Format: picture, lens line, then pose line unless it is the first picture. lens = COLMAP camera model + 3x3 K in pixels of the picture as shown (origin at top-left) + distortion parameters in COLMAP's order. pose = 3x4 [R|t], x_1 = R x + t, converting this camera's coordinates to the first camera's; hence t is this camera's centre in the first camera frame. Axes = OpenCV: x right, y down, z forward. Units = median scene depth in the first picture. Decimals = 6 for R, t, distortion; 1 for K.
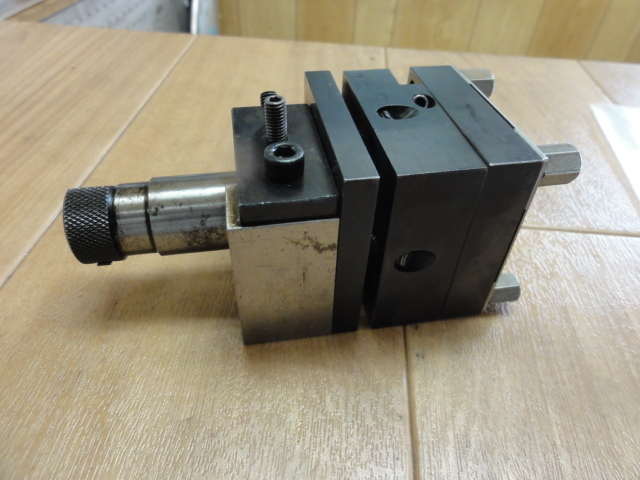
lens RADIAL K [[457.7, 0, 322.3], [0, 457.7, 240.0], [0, 0, 1]] dist [-0.001940, -0.000850]
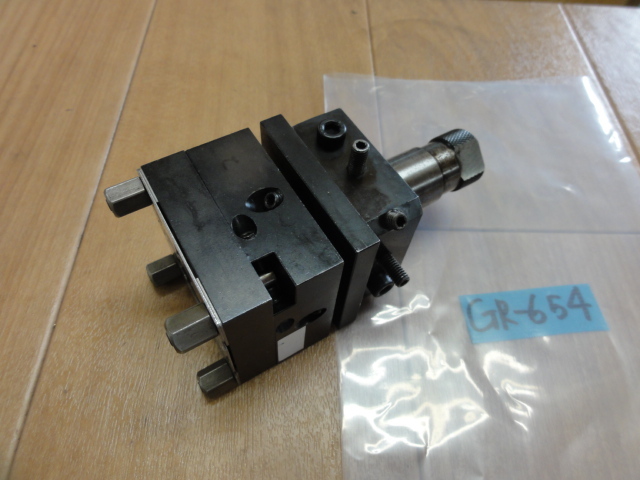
lens RADIAL K [[457.7, 0, 322.3], [0, 457.7, 240.0], [0, 0, 1]] dist [-0.001940, -0.000850]
pose [[0.995590, -0.065540, 0.067126, -0.076381], [0.045413, 0.962771, 0.266478, -0.304526], [-0.082092, -0.262254, 0.961501, -0.047021]]
